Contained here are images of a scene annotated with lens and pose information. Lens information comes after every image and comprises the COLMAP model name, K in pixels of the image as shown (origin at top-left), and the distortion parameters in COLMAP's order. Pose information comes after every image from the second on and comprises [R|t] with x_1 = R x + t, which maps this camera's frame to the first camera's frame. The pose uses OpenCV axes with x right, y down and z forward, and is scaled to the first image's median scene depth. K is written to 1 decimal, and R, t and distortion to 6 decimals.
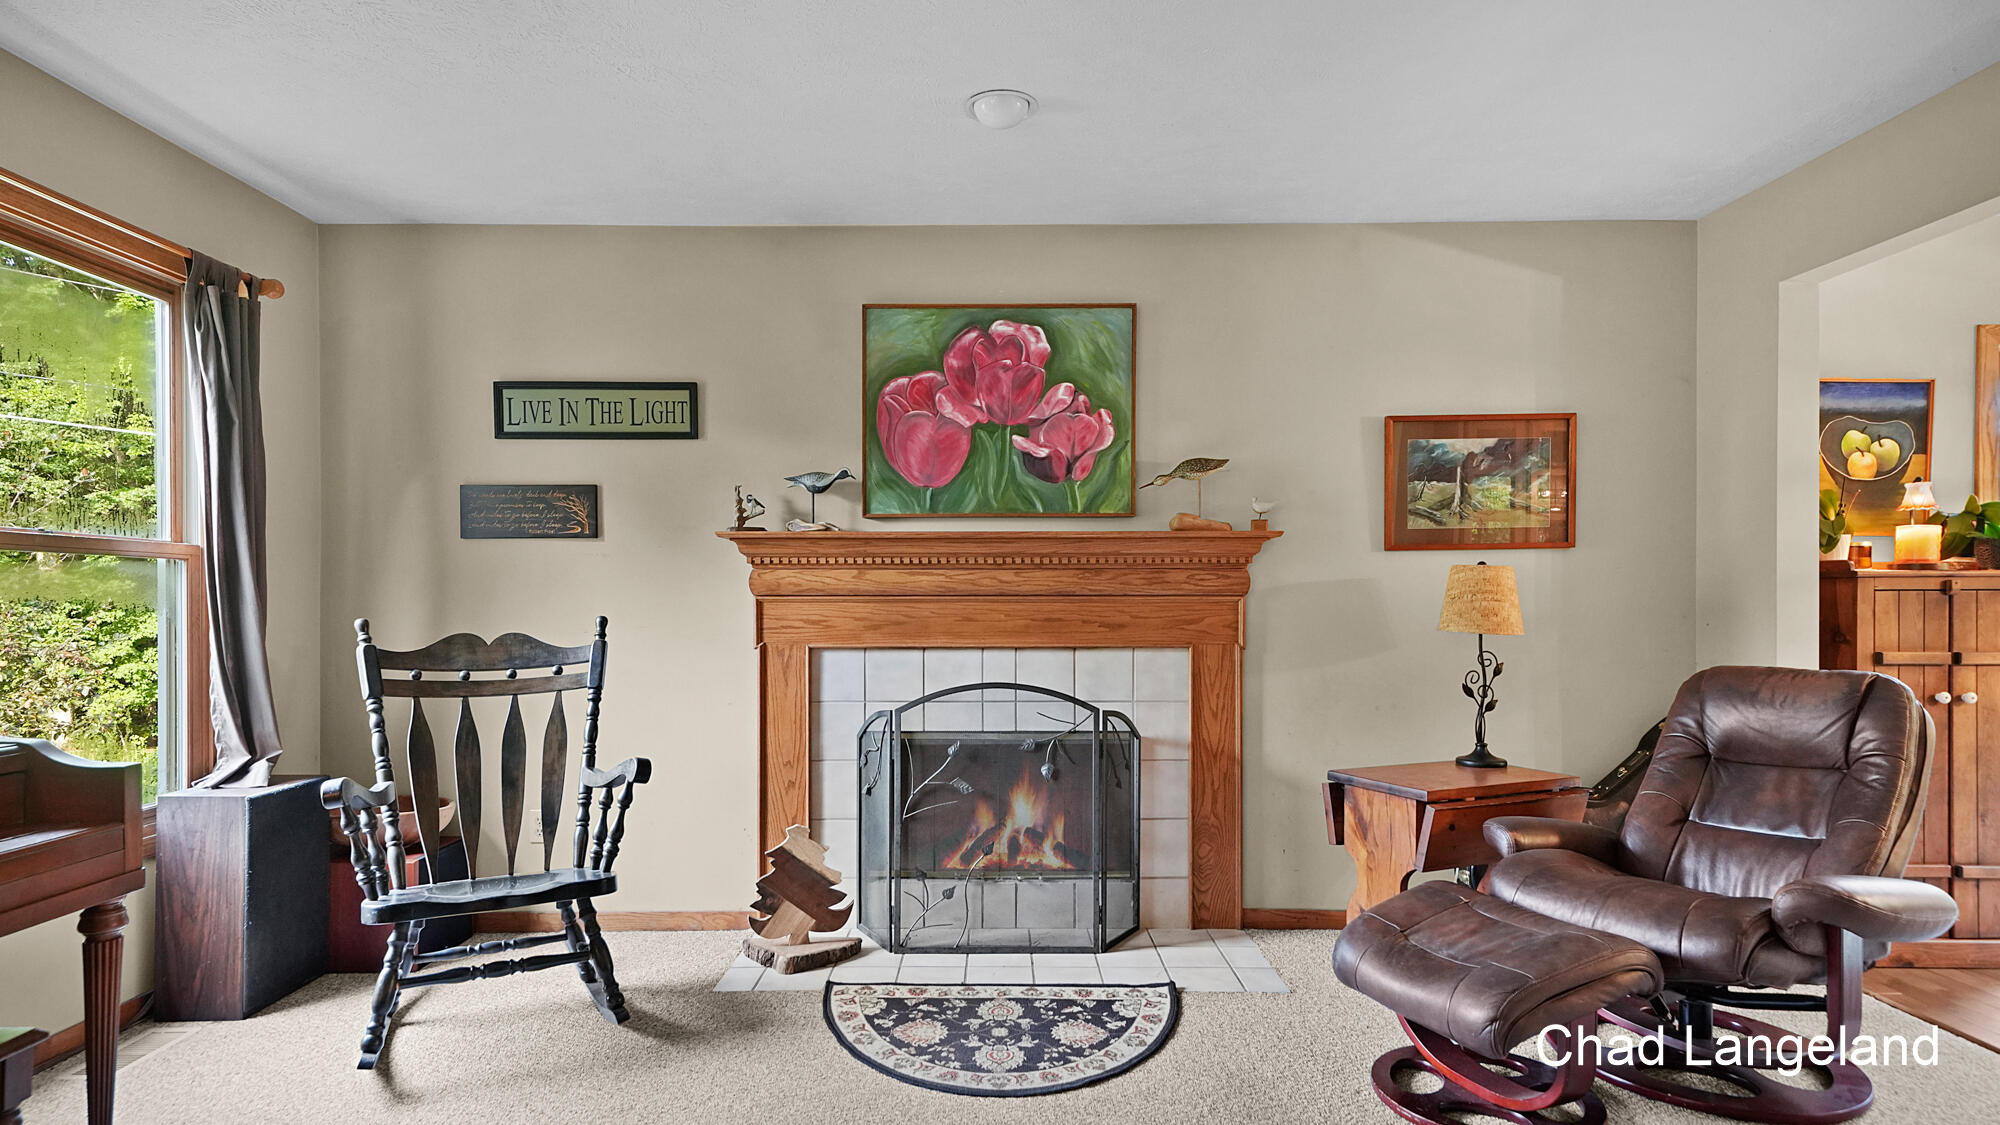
lens RADIAL K [[1039.9, 0, 995.3], [0, 1039.9, 609.6], [0, 0, 1]] dist [0.010352, 0.000432]
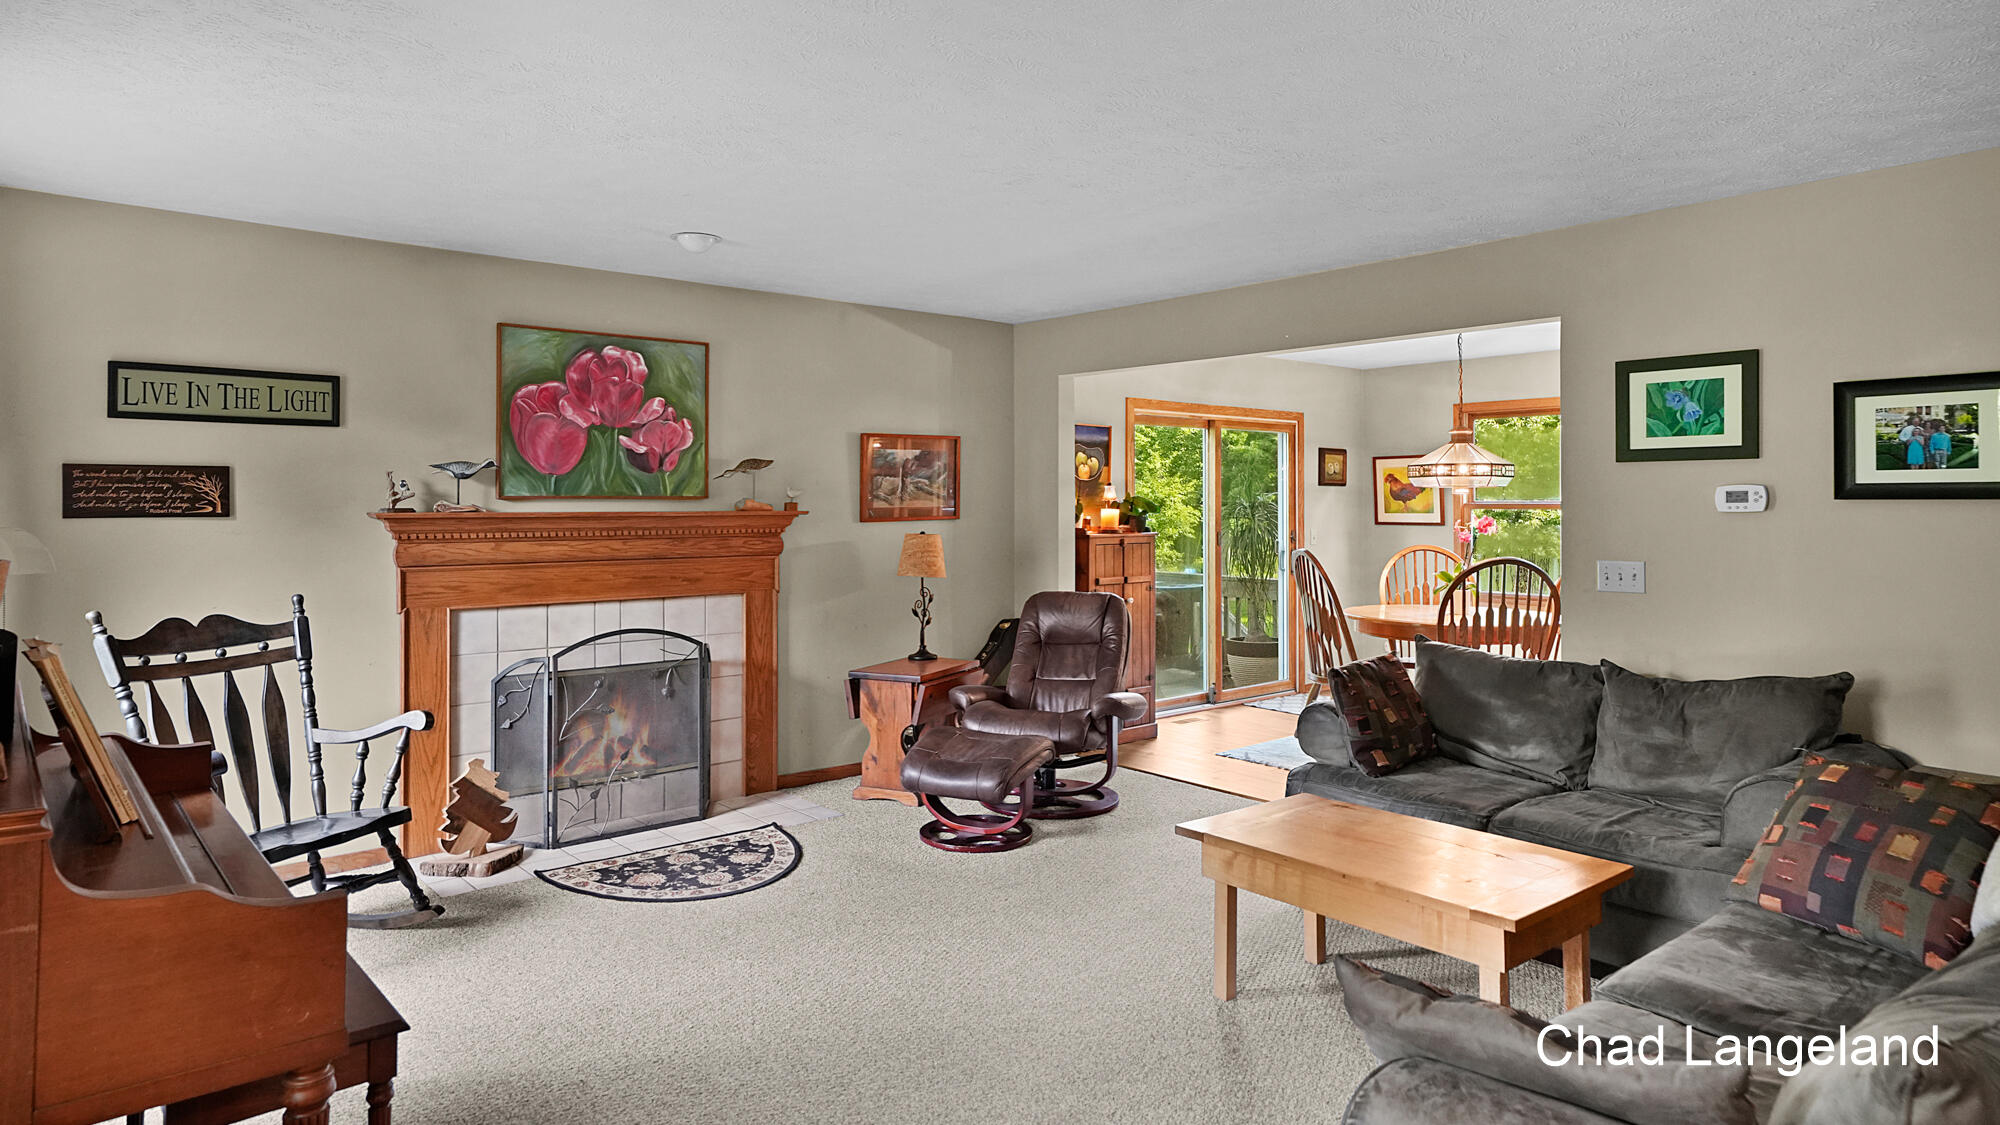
lens RADIAL K [[1172.8, 0, 998.9], [0, 1172.8, 490.2], [0, 0, 1]] dist [0.000936, 0.000430]
pose [[0.755022, 0.006708, 0.655665, -0.585087], [0.002889, 0.999904, -0.013556, -0.079234], [-0.655693, 0.012129, 0.754930, -0.407999]]
